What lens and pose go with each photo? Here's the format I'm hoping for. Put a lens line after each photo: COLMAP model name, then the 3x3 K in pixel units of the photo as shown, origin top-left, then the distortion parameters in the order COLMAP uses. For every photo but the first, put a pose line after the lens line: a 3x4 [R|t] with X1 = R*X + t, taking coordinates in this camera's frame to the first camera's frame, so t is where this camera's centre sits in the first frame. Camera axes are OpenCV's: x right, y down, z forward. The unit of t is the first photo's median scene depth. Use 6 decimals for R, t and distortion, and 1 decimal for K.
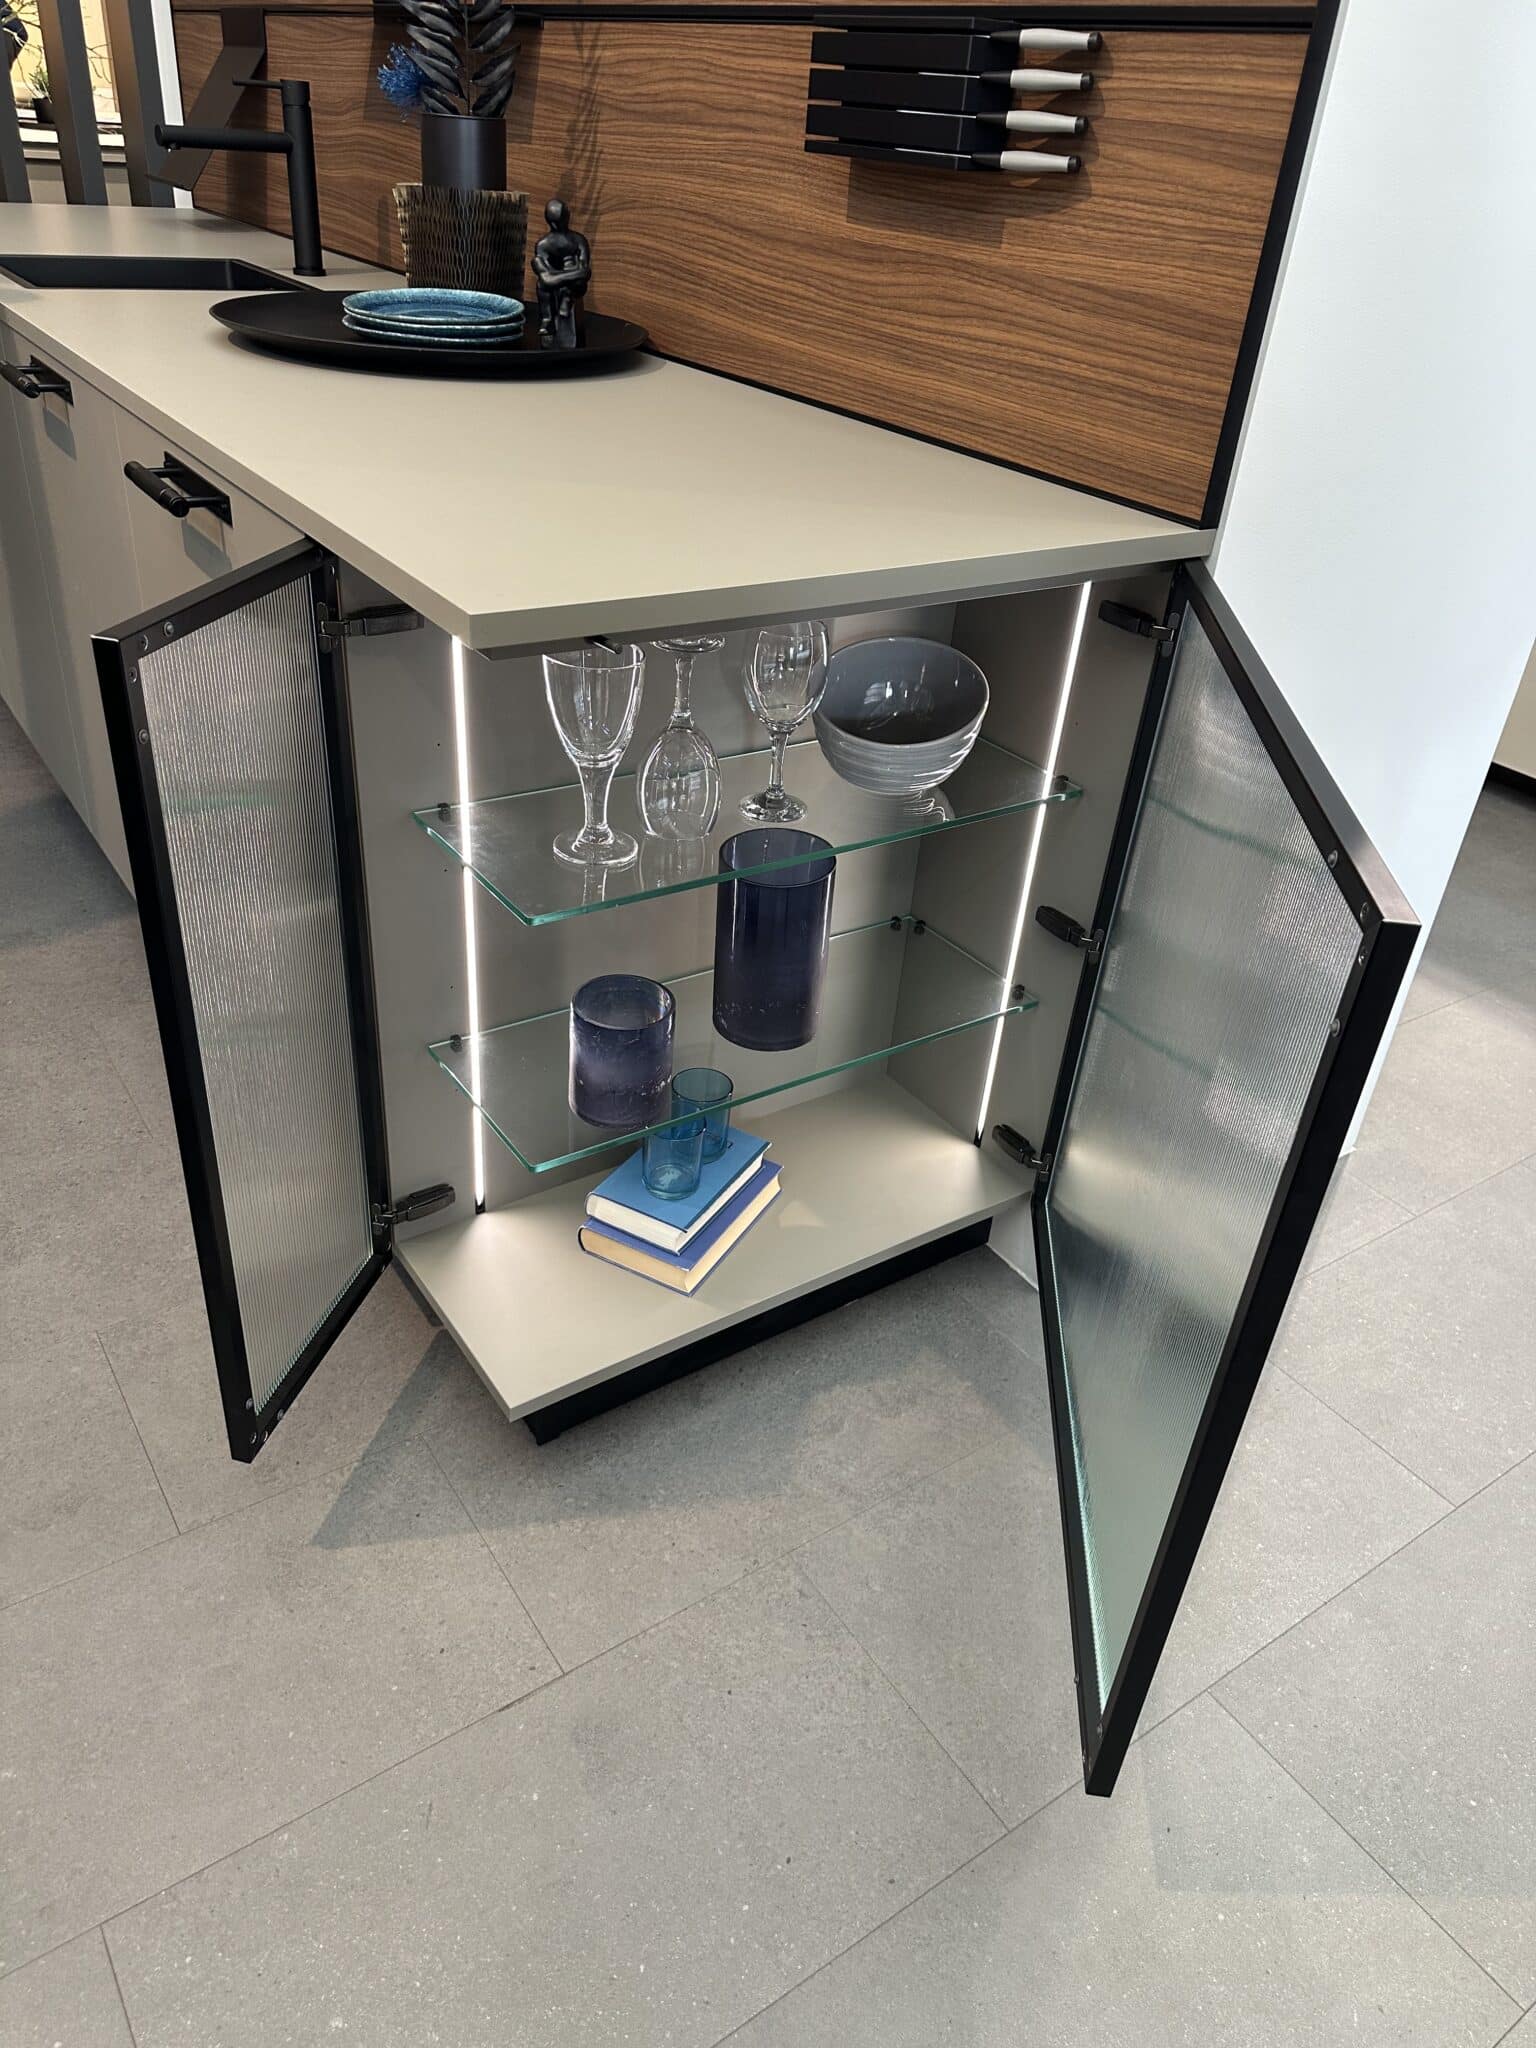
lens RADIAL K [[1456.9, 0, 772.9], [0, 1456.9, 1017.7], [0, 0, 1]] dist [0.049716, -0.048181]
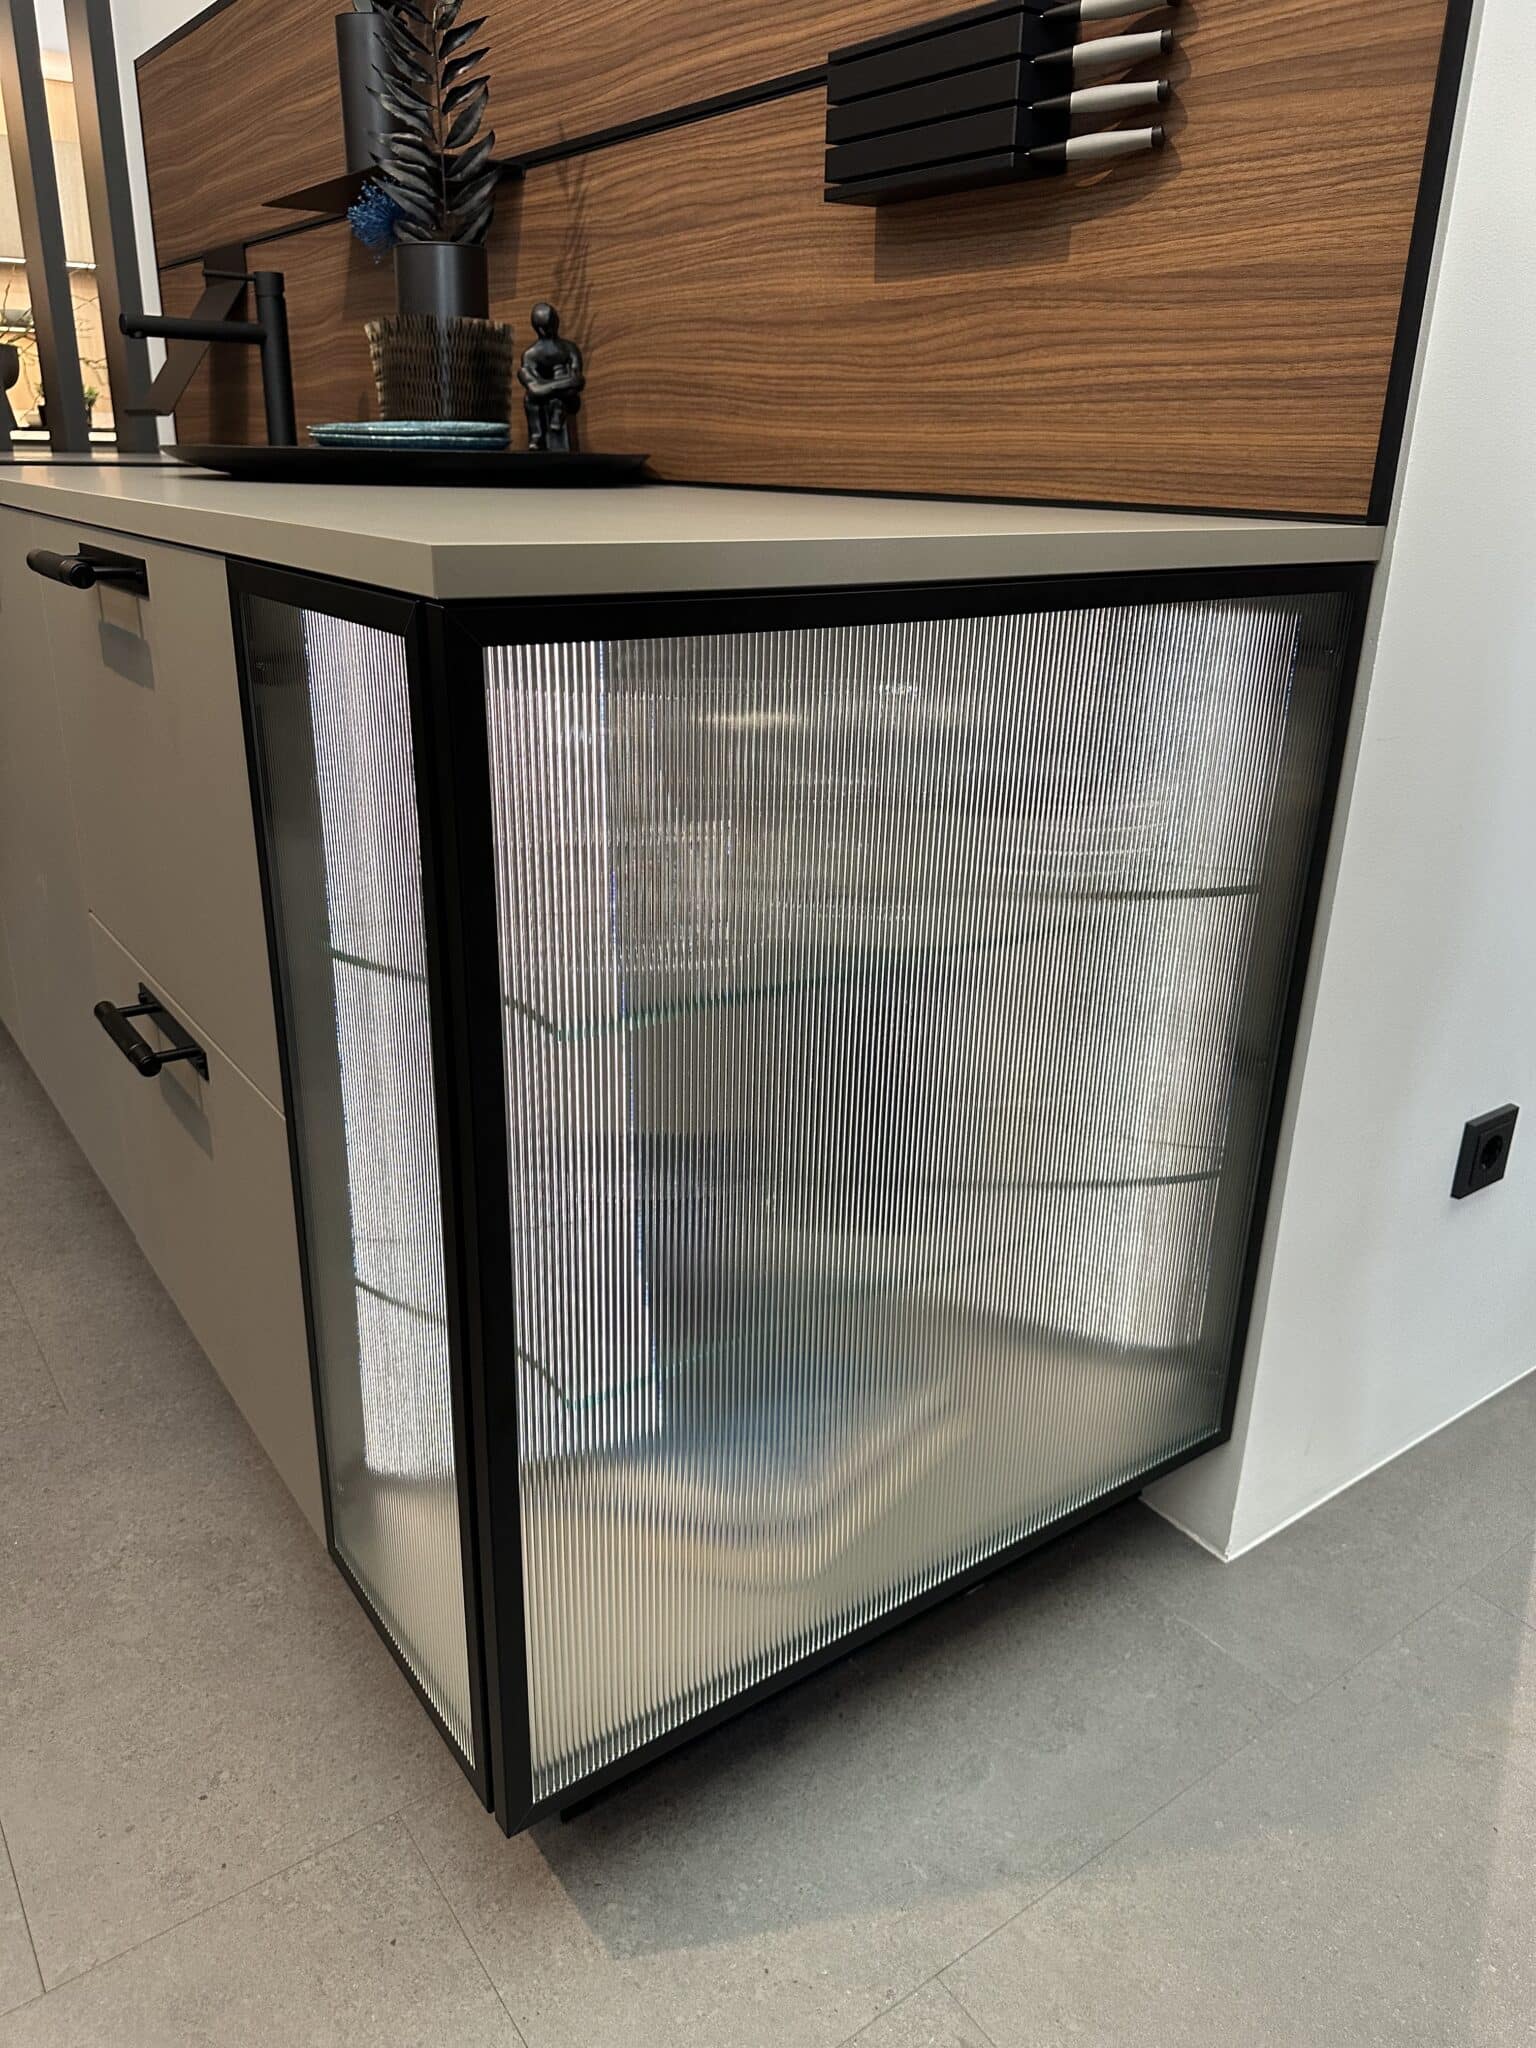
lens RADIAL K [[1456.9, 0, 751.5], [0, 1456.9, 1014.7], [0, 0, 1]] dist [0.049716, -0.048181]
pose [[0.998278, -0.057280, -0.012643, -0.037774], [0.053911, 0.980860, -0.187104, 0.047045], [0.023118, 0.186100, 0.982259, 0.224806]]
